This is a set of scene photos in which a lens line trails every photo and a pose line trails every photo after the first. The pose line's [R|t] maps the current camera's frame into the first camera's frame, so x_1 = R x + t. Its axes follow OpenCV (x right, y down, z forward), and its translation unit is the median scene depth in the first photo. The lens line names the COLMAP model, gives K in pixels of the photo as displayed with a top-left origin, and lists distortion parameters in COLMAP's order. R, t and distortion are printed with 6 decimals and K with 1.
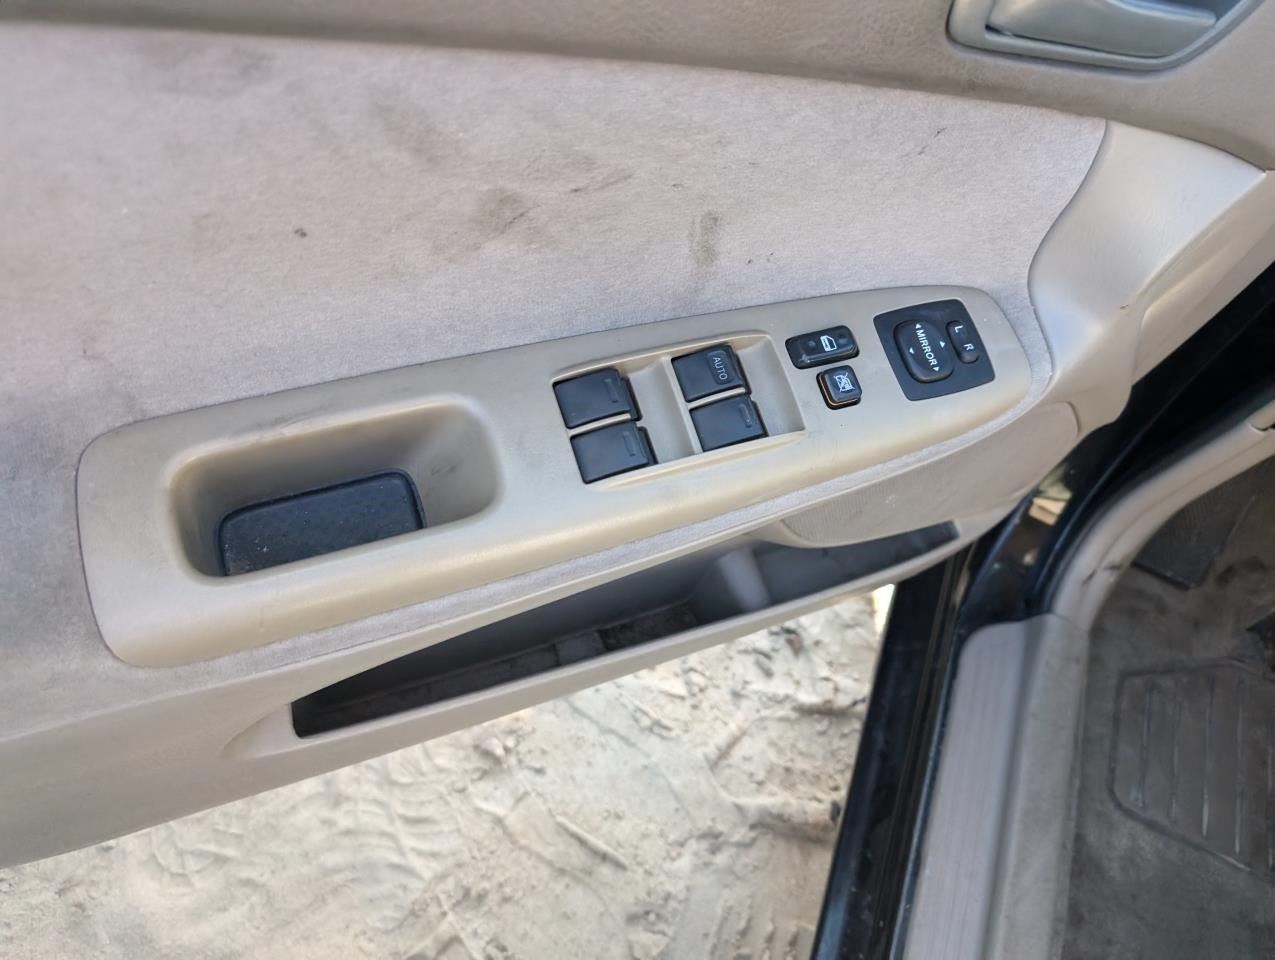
lens RADIAL K [[932.8, 0, 644.3], [0, 932.8, 481.3], [0, 0, 1]] dist [-0.002039, -0.019116]
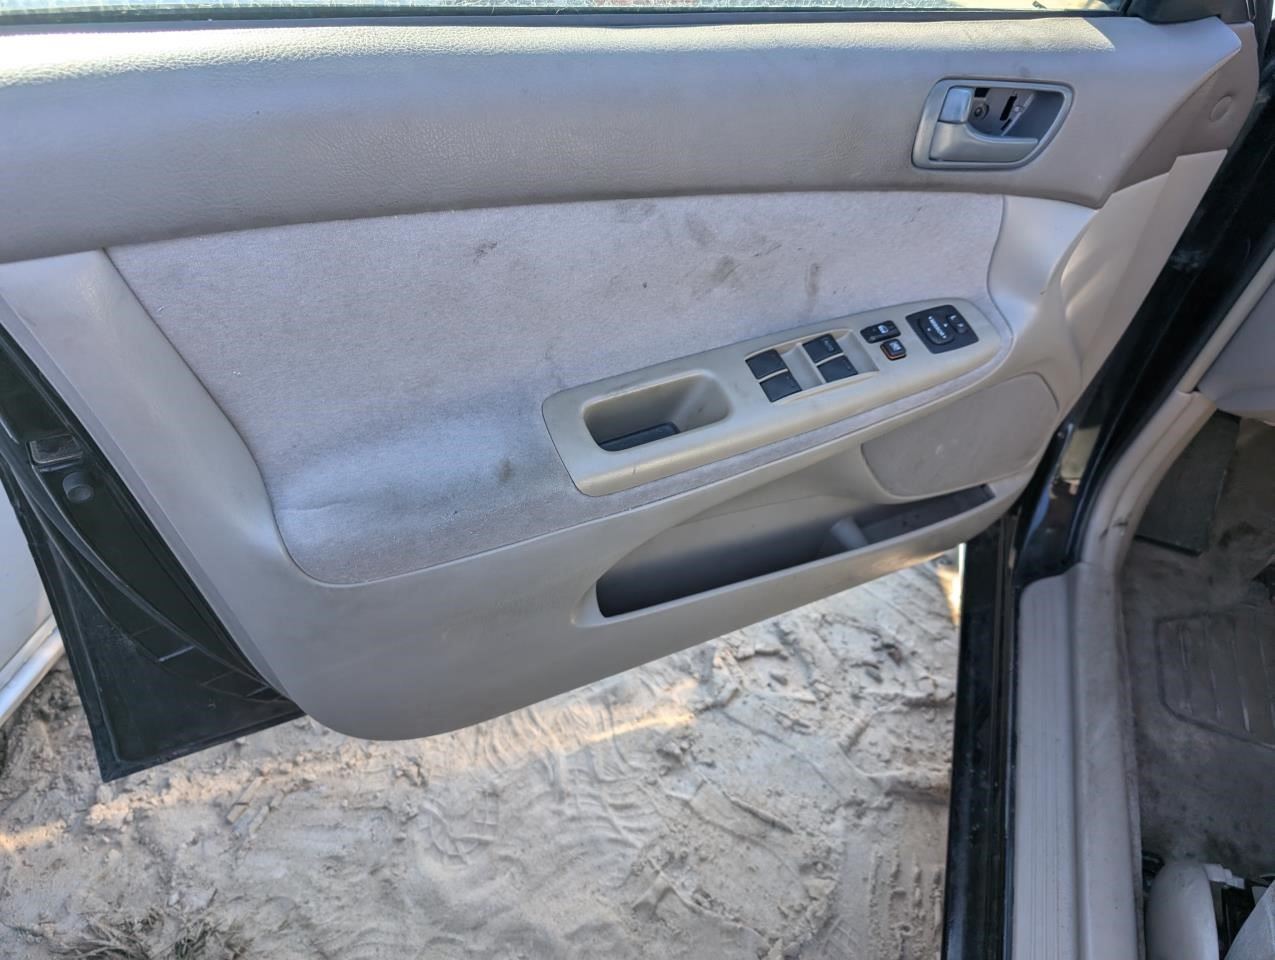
lens RADIAL K [[932.8, 0, 644.3], [0, 932.8, 481.3], [0, 0, 1]] dist [-0.002039, -0.019116]
pose [[0.989606, -0.136743, -0.044519, -0.098544], [0.124878, 0.970651, -0.205529, 0.197565], [0.071317, 0.197834, 0.977638, -0.336250]]
